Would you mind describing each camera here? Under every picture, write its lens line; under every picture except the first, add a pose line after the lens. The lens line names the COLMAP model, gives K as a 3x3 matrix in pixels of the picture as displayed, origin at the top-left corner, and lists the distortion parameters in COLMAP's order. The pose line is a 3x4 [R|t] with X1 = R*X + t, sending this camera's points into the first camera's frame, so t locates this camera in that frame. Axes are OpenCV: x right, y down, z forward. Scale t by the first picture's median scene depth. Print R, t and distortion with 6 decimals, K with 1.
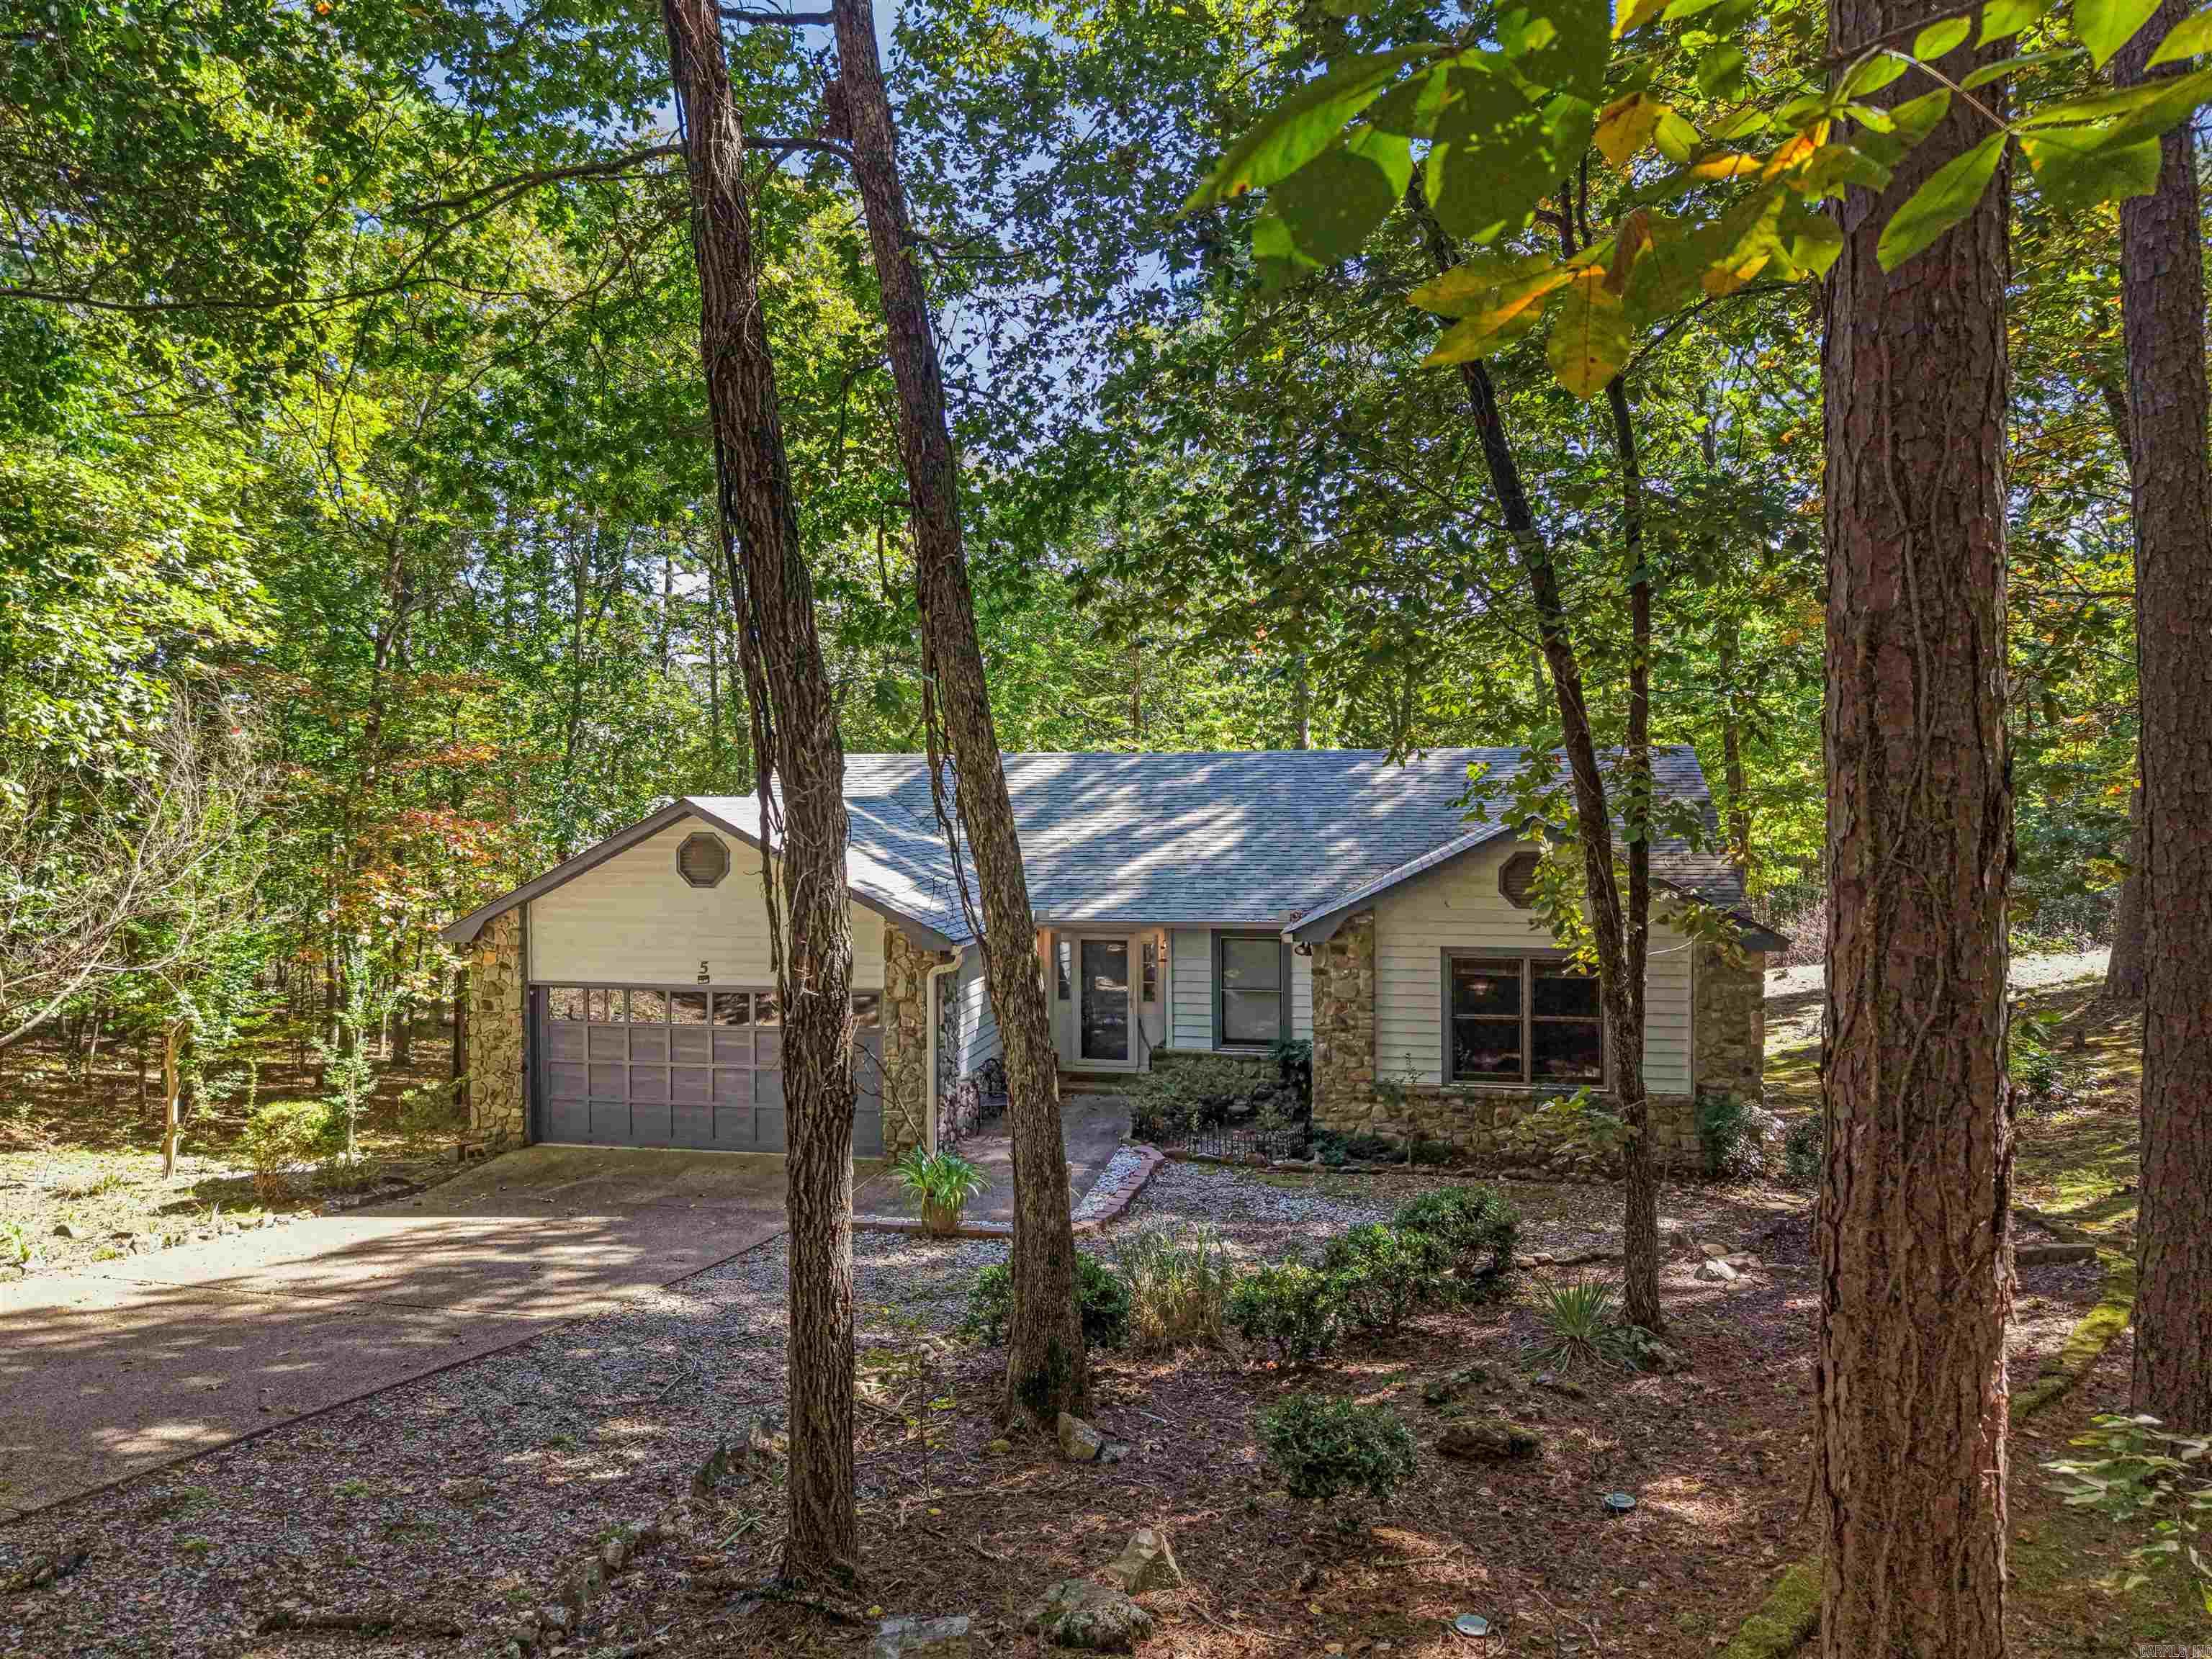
lens RADIAL K [[1454.2, 0, 1106.0], [0, 1454.2, 829.5], [0, 0, 1]] dist [0.003232, -0.002559]
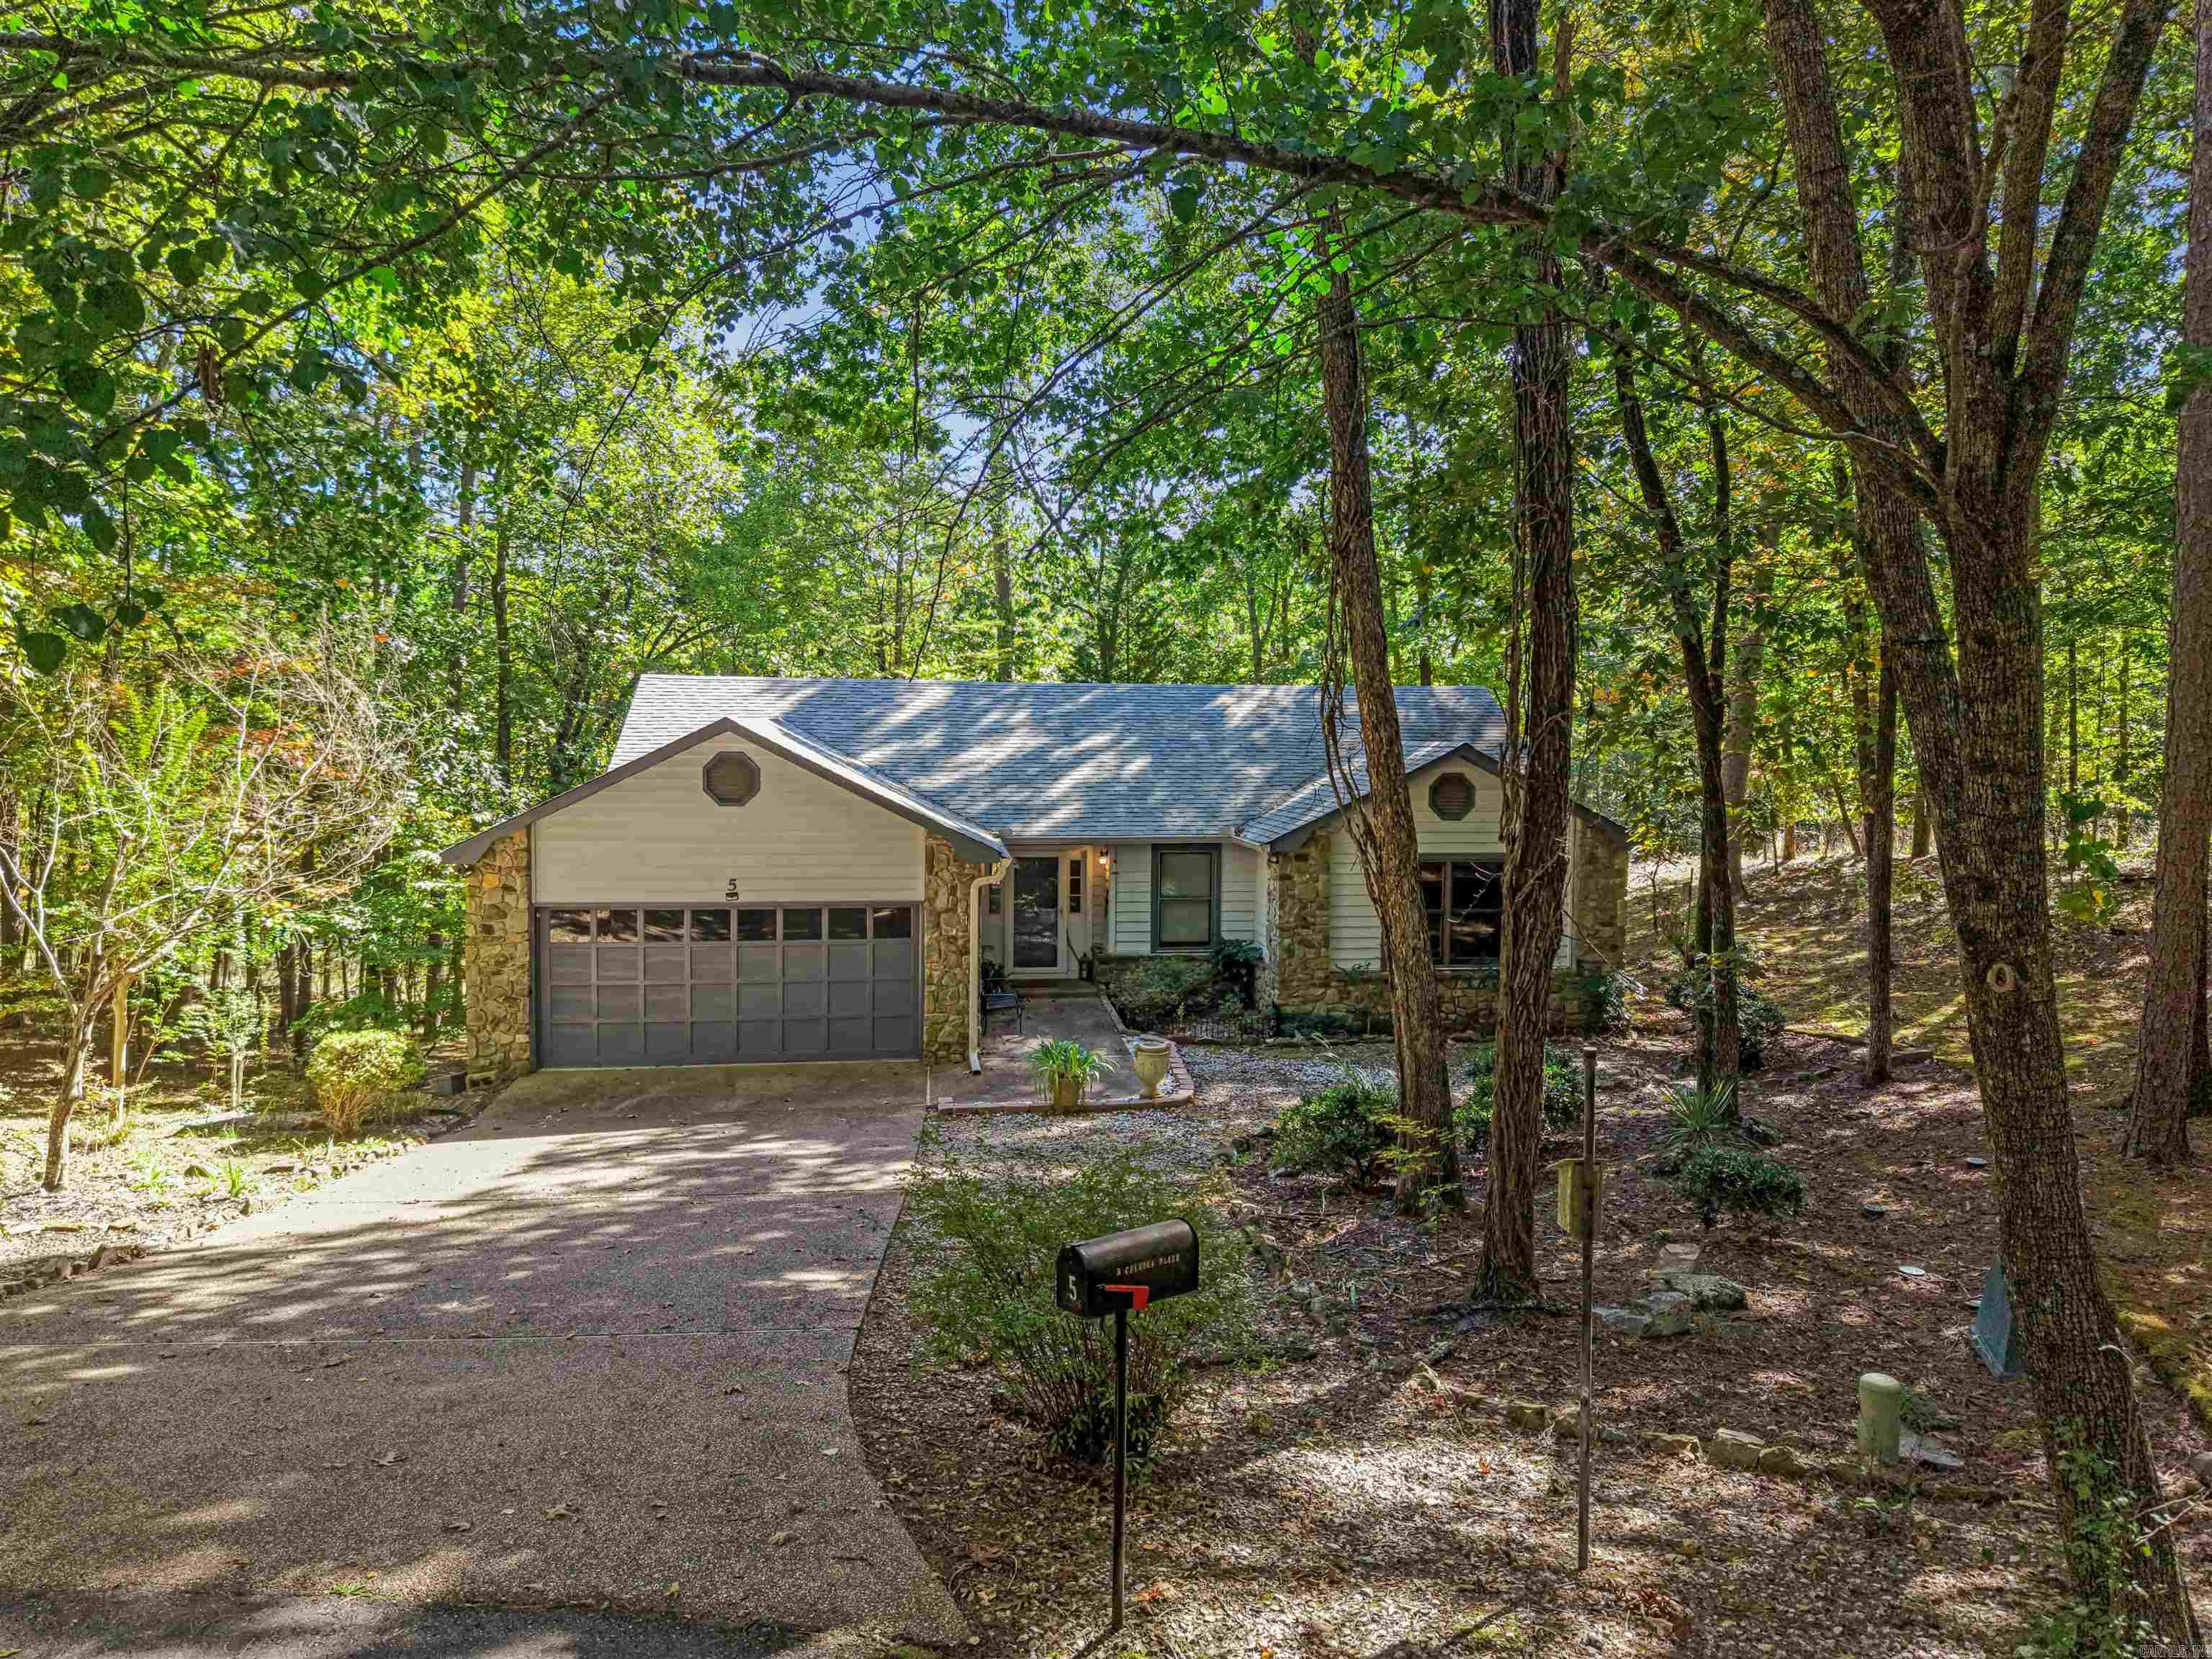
lens RADIAL K [[1503.6, 0, 1106.0], [0, 1503.6, 829.5], [0, 0, 1]] dist [0.034712, 0.001396]
pose [[0.945568, -0.008612, 0.325309, -0.462535], [-0.005912, 0.999030, 0.043632, 0.011108], [-0.325369, -0.043180, 0.944601, -0.094592]]
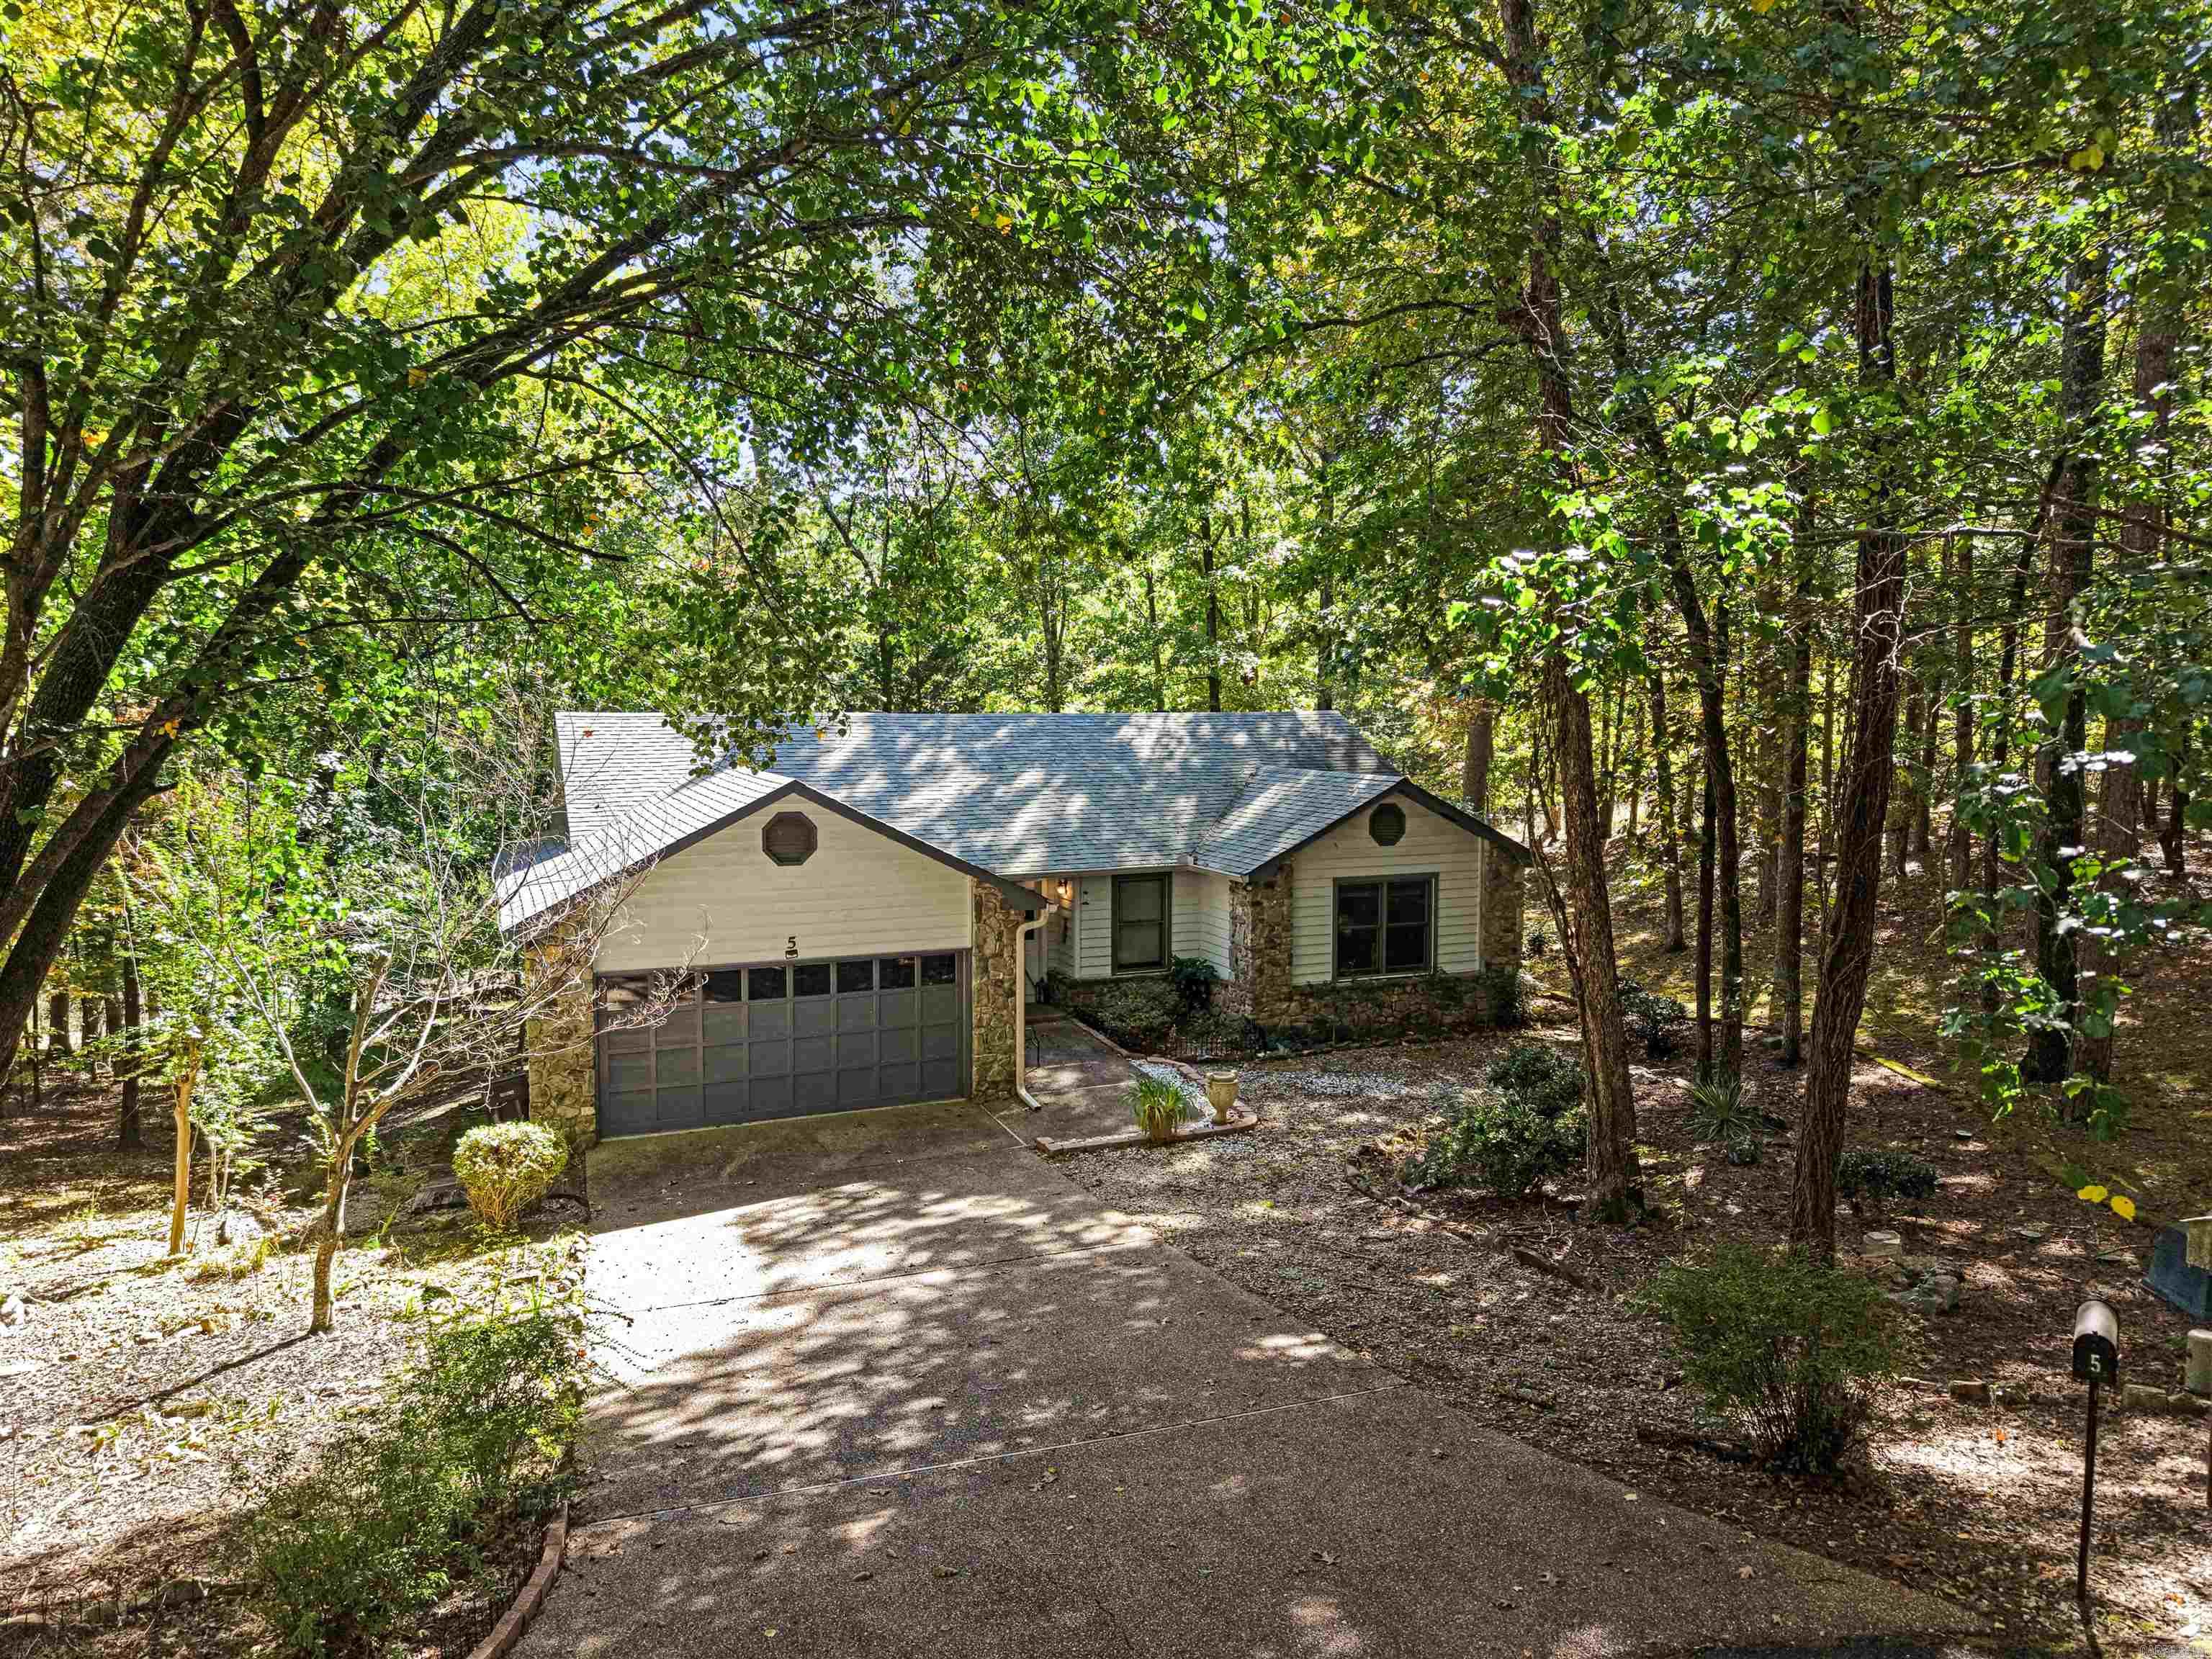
lens RADIAL K [[1454.2, 0, 1106.0], [0, 1454.2, 829.5], [0, 0, 1]] dist [0.003232, -0.002559]
pose [[0.818419, -0.042099, 0.573077, -0.846811], [0.003931, 0.997699, 0.067679, -0.066945], [-0.574608, -0.053137, 0.816702, 0.045733]]
